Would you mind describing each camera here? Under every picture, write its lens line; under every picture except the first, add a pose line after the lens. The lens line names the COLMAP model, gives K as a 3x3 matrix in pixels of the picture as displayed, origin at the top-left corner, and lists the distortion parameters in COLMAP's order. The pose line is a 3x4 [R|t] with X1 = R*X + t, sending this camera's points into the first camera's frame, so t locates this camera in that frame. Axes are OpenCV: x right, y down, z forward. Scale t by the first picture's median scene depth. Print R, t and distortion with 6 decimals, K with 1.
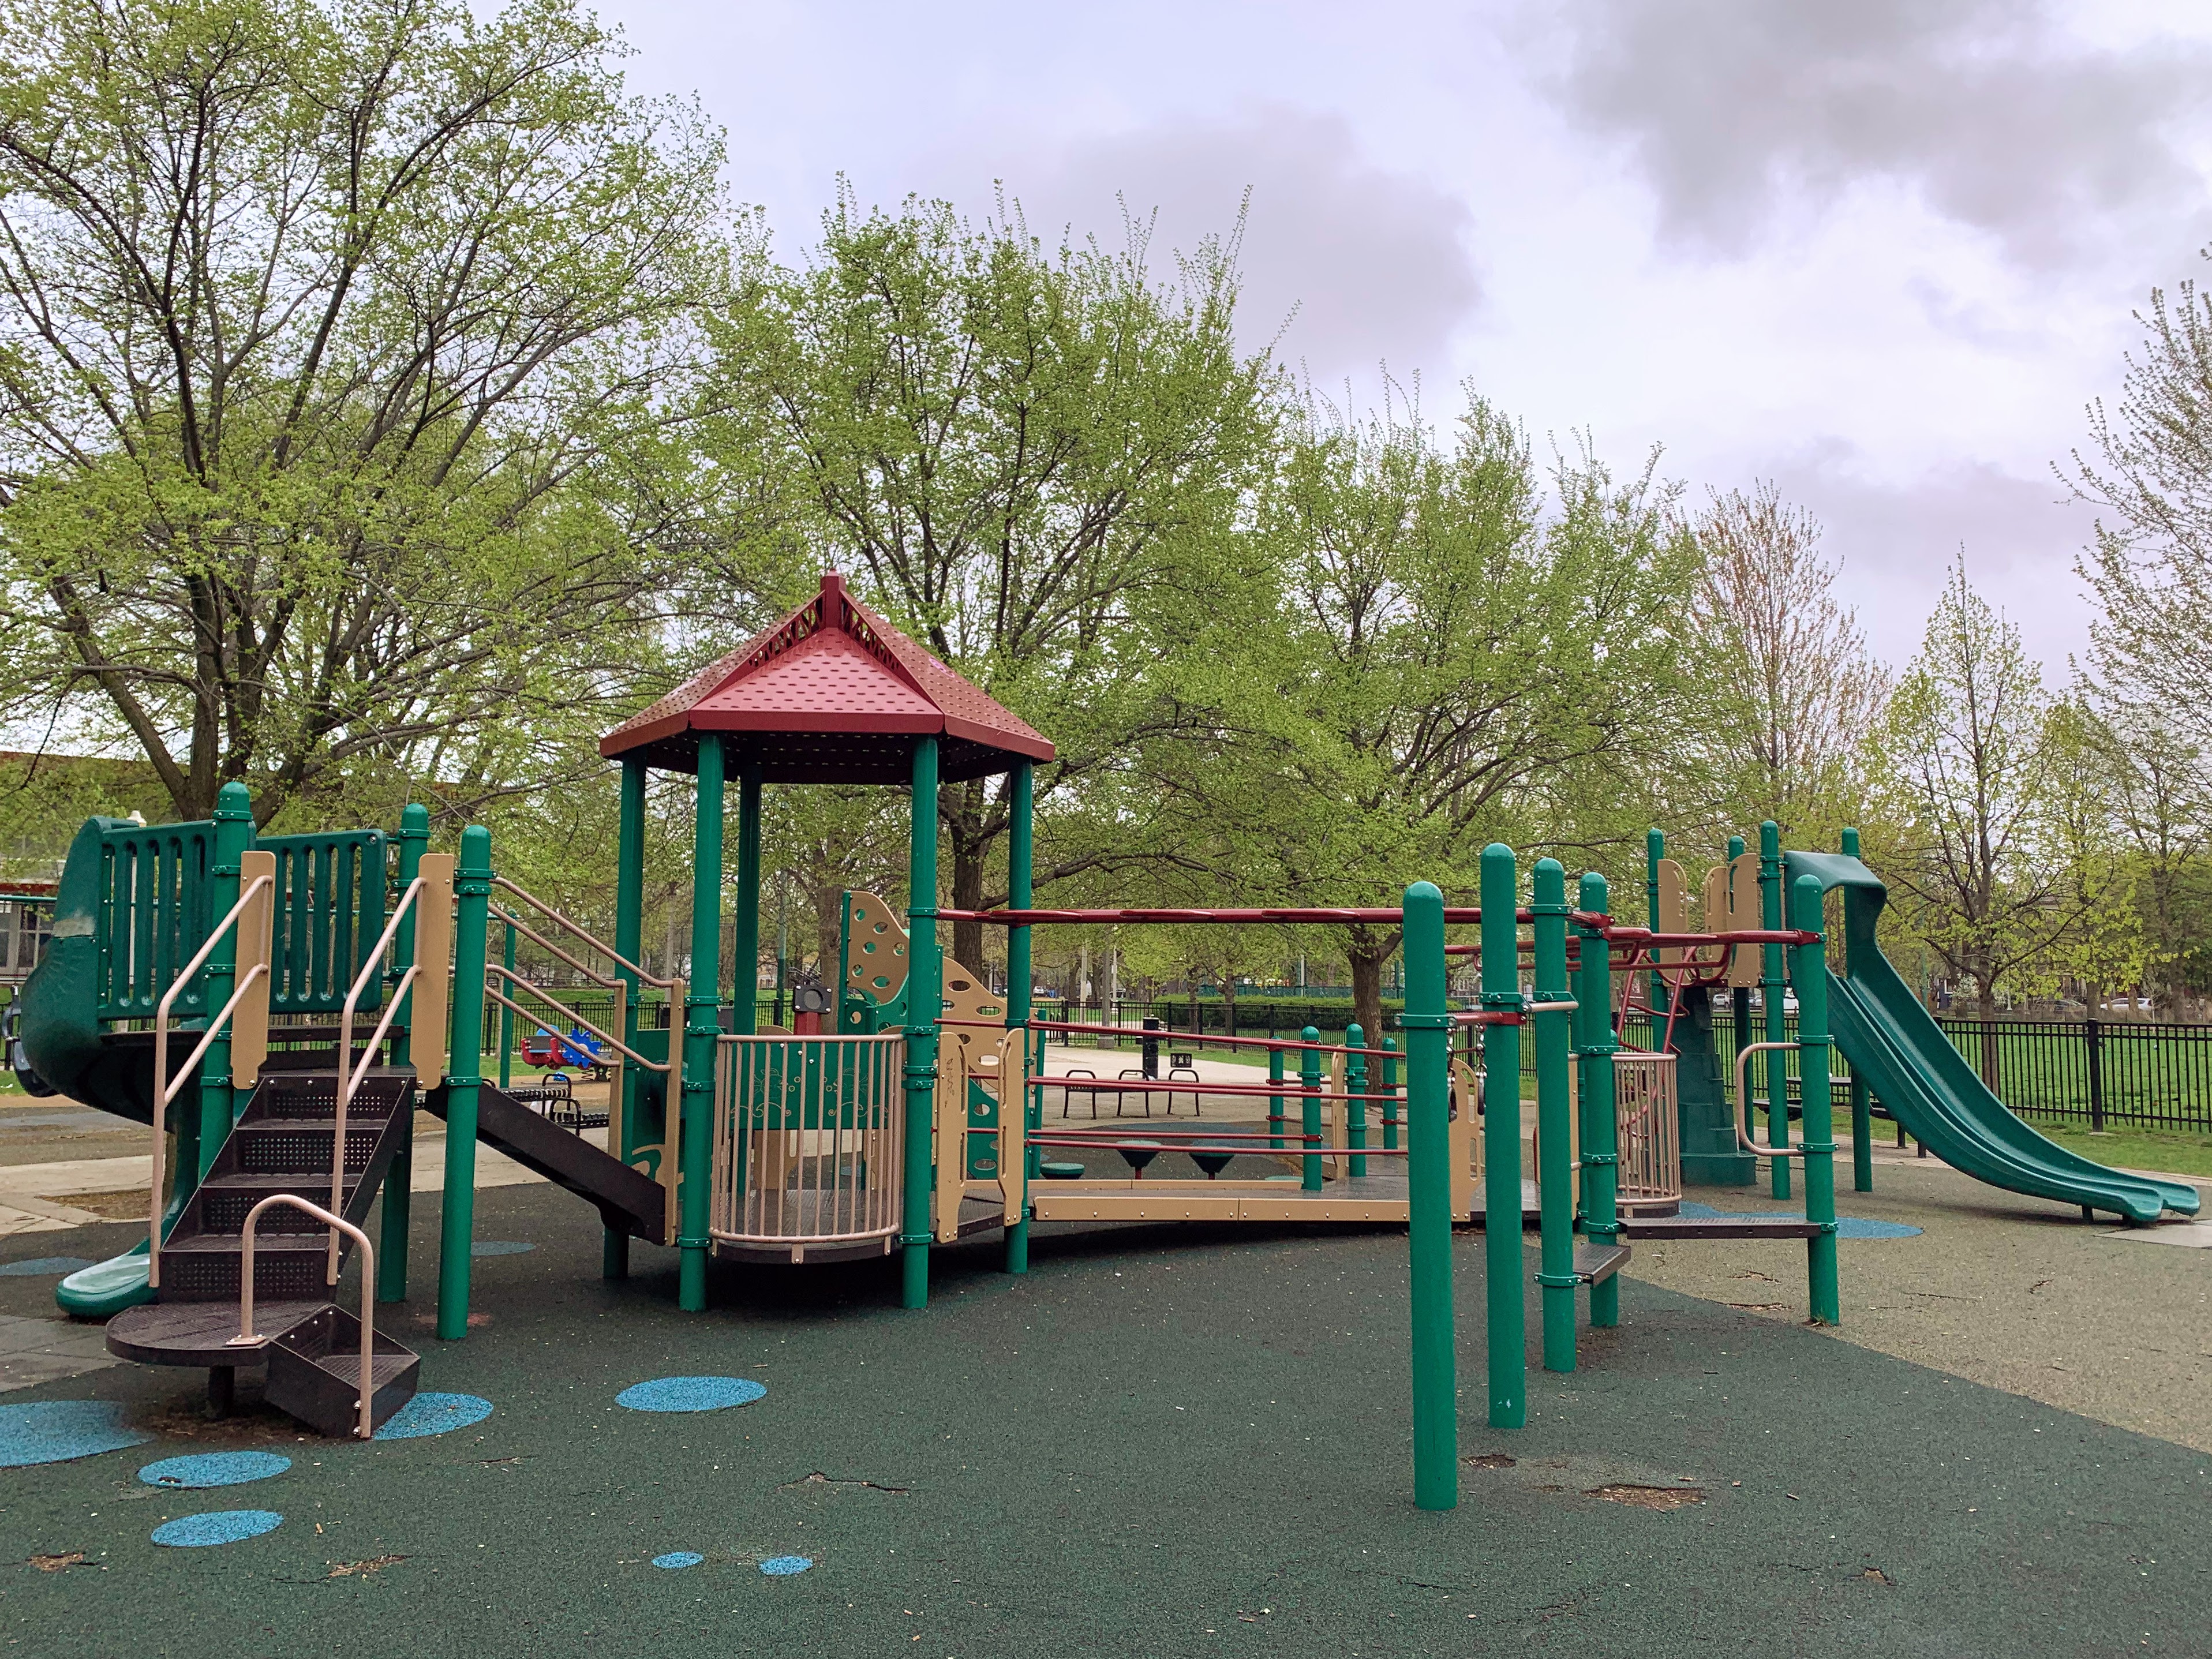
lens RADIAL K [[1761.4, 0, 1117.4], [0, 1761.4, 785.9], [0, 0, 1]] dist [0.053672, -0.001355]
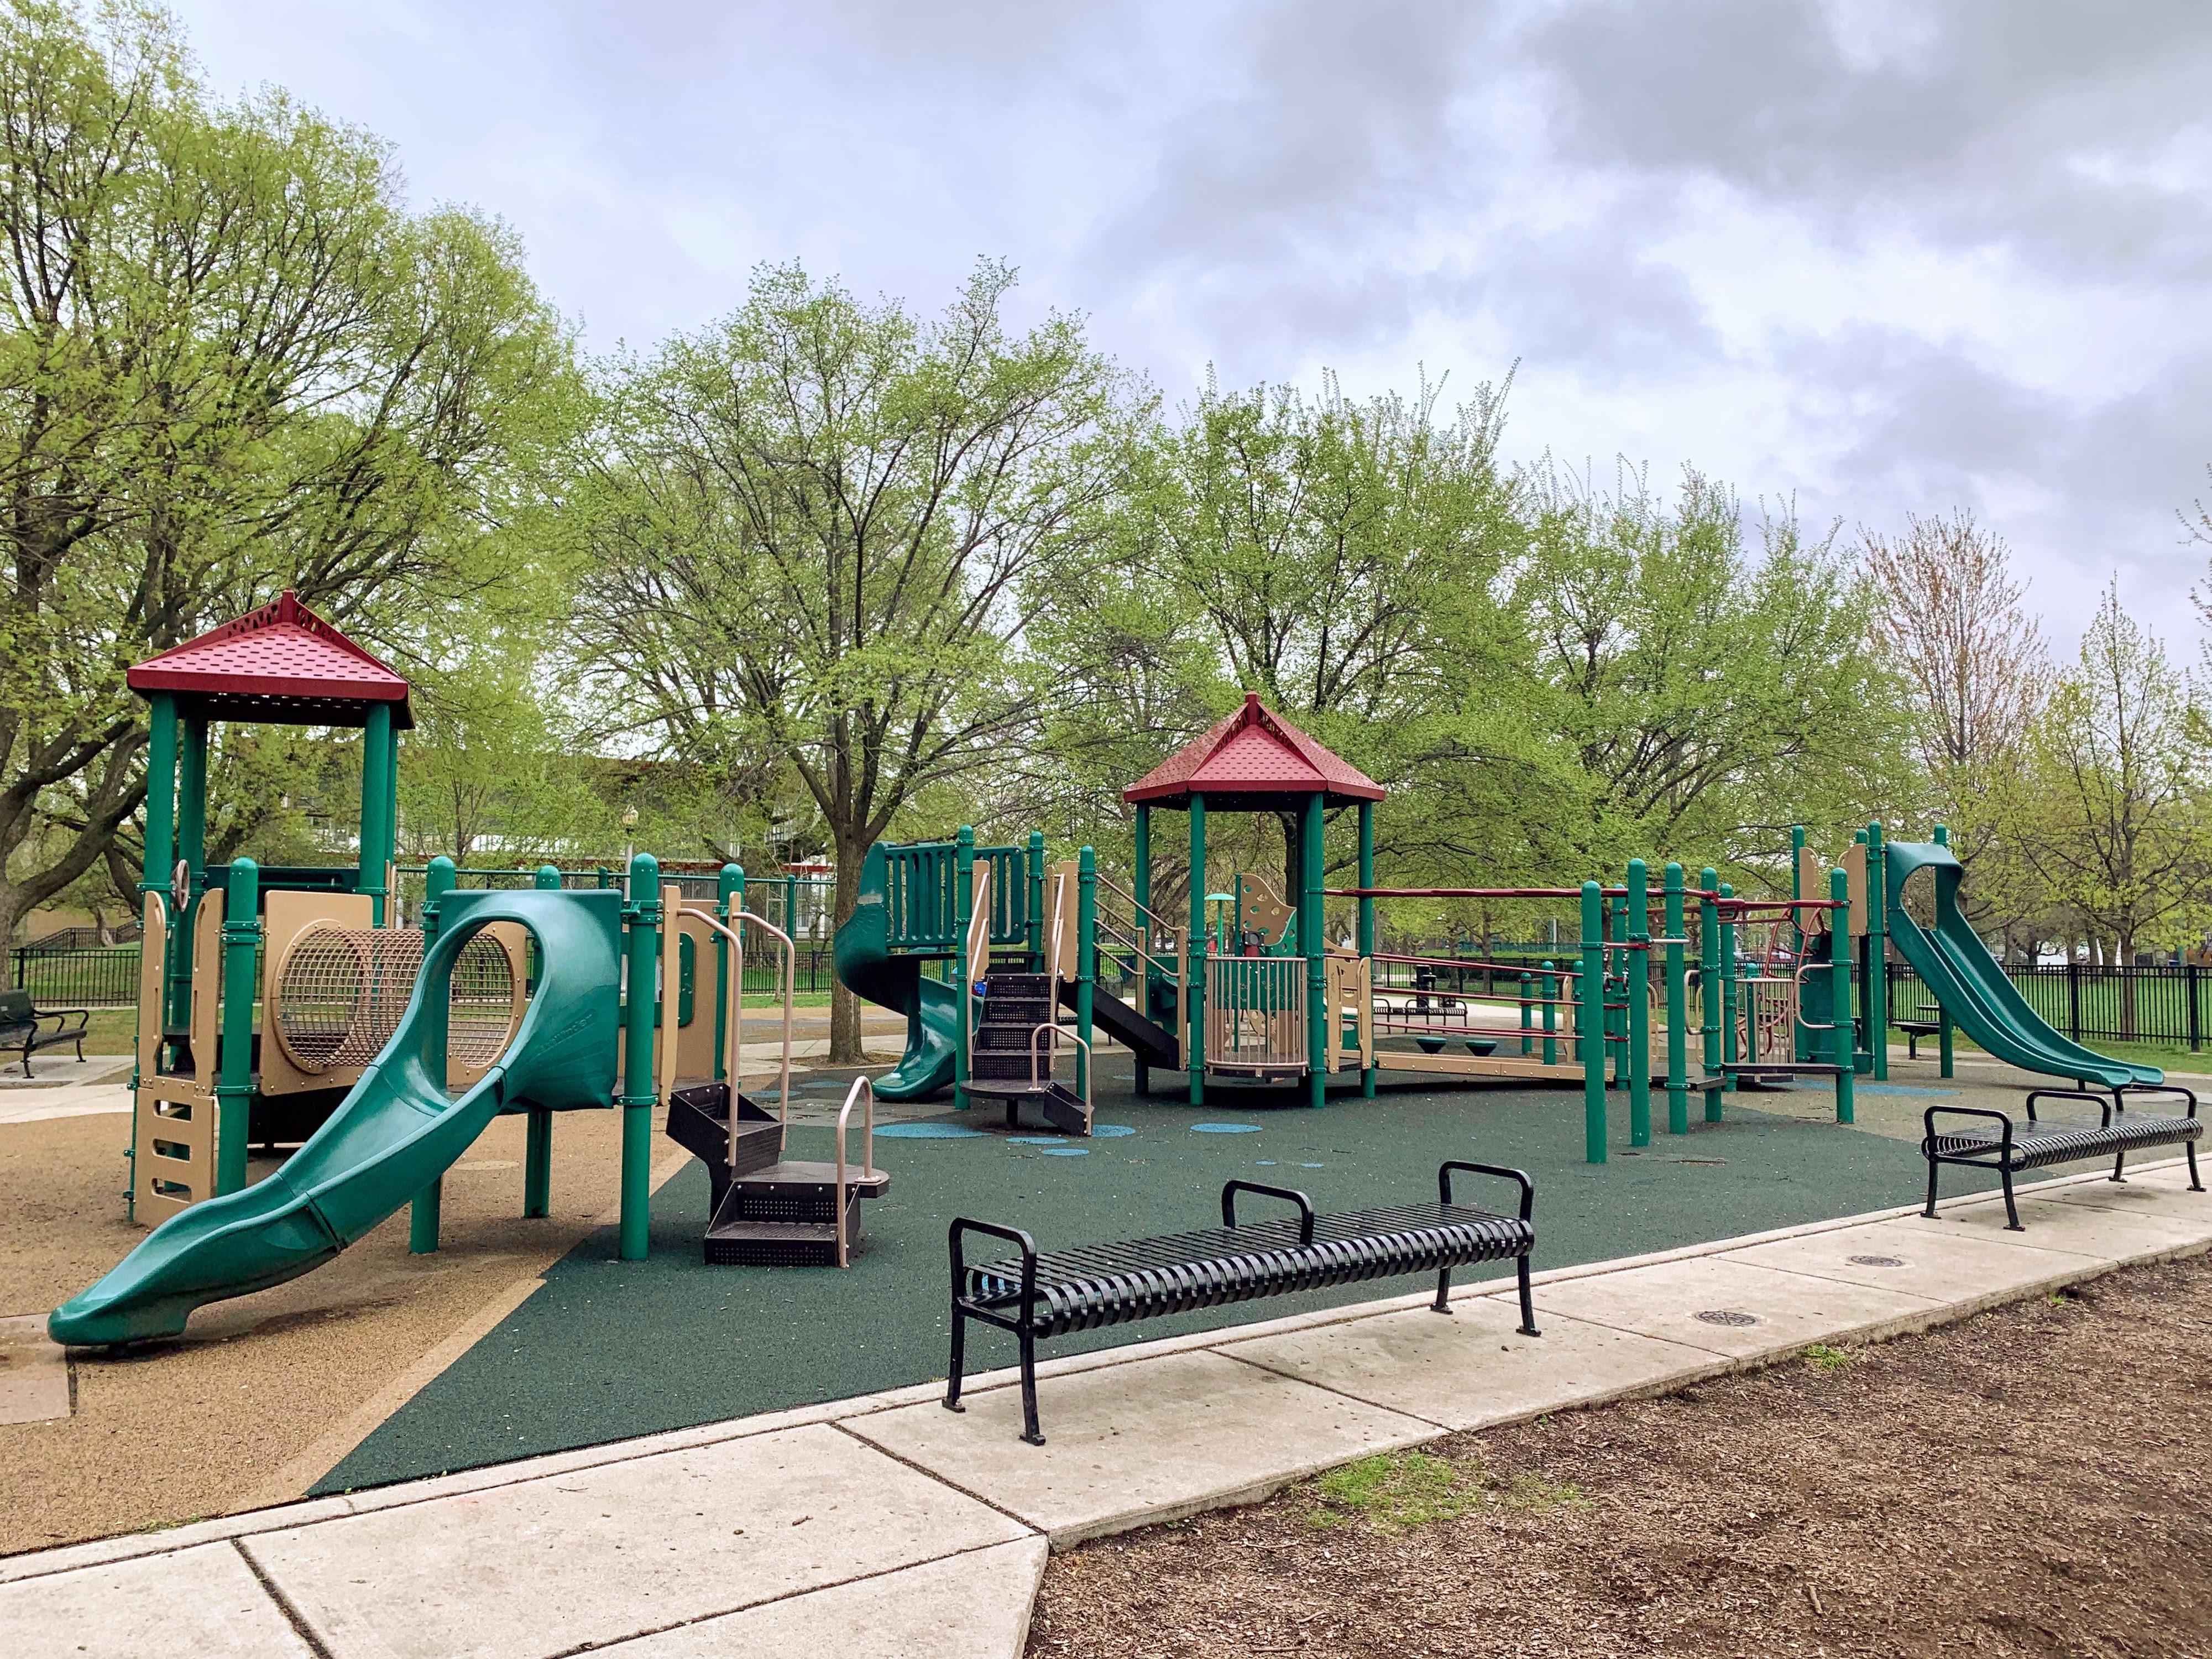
lens RADIAL K [[1717.5, 0, 1105.8], [0, 1717.5, 845.9], [0, 0, 1]] dist [0.045431, -0.006804]
pose [[0.988385, -0.006803, -0.151821, -0.028610], [0.015233, 0.998401, 0.054435, -0.035322], [0.151208, -0.056115, 0.986908, -0.367048]]
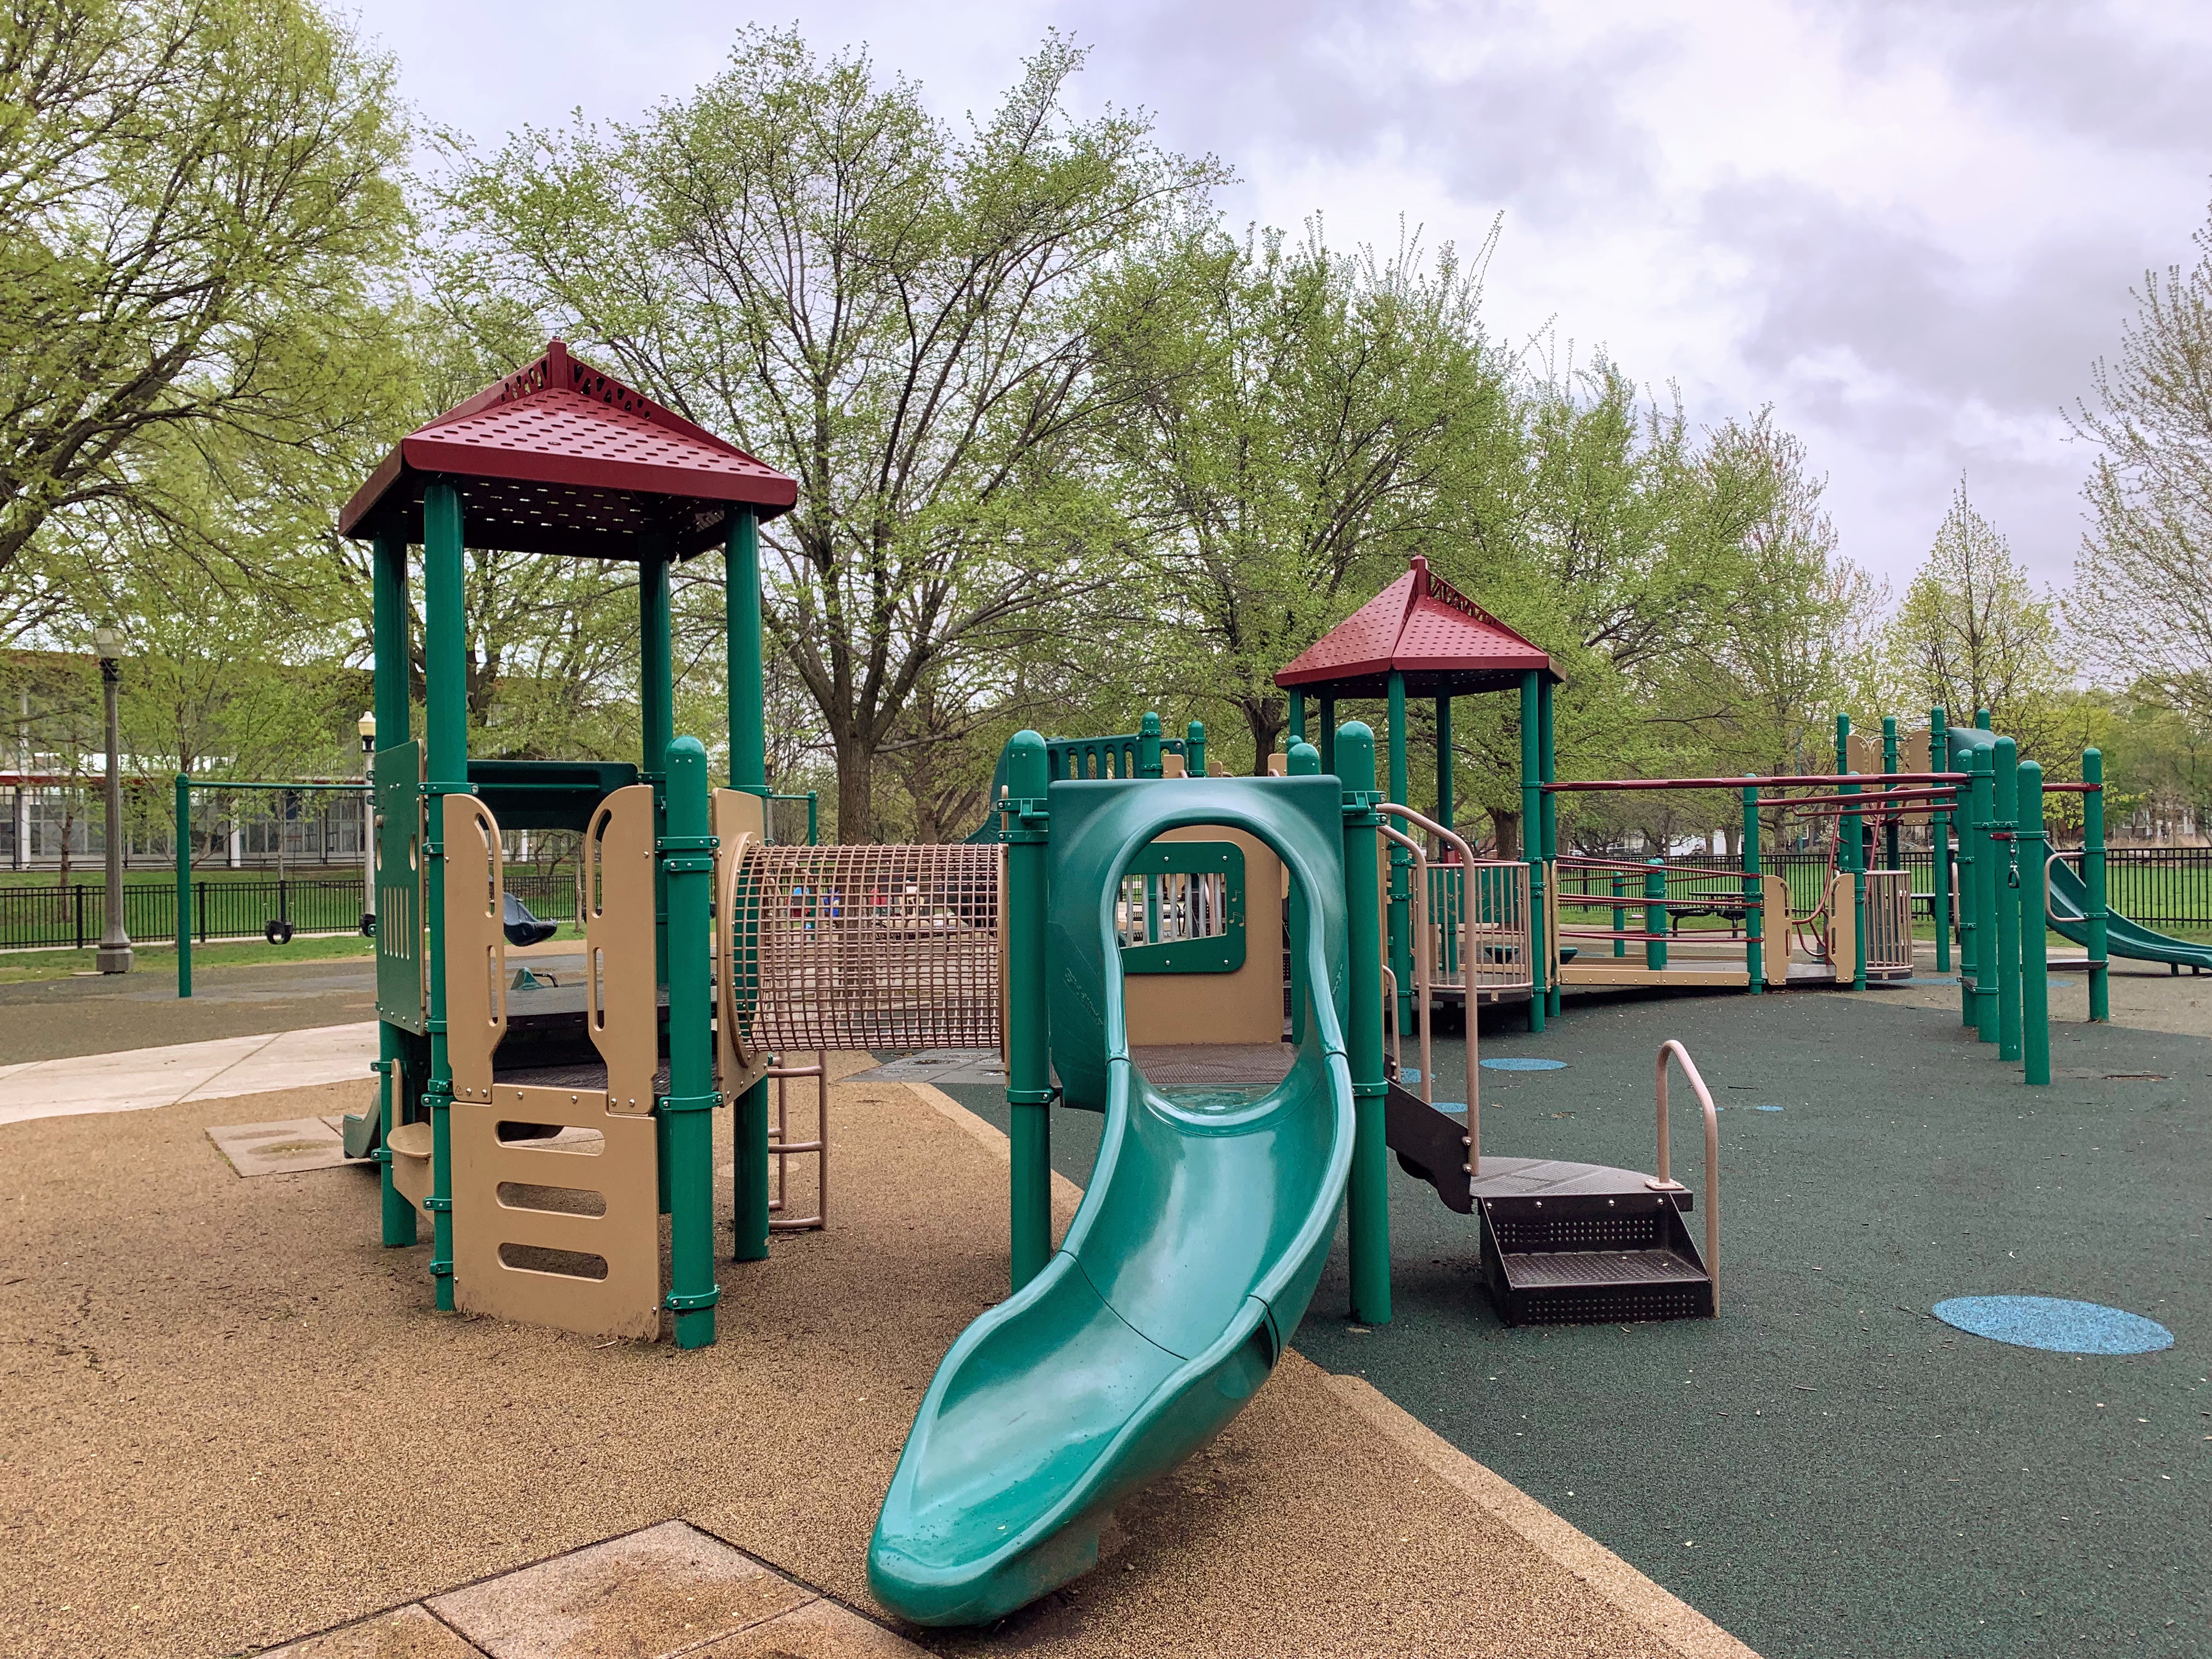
lens RADIAL K [[1700.1, 0, 1058.1], [0, 1700.1, 821.3], [0, 0, 1]] dist [0.052996, 0.001837]
pose [[0.997726, -0.024937, 0.062611, -0.303917], [0.019051, 0.995493, 0.092904, -0.021142], [-0.064646, -0.091500, 0.993705, -0.227683]]
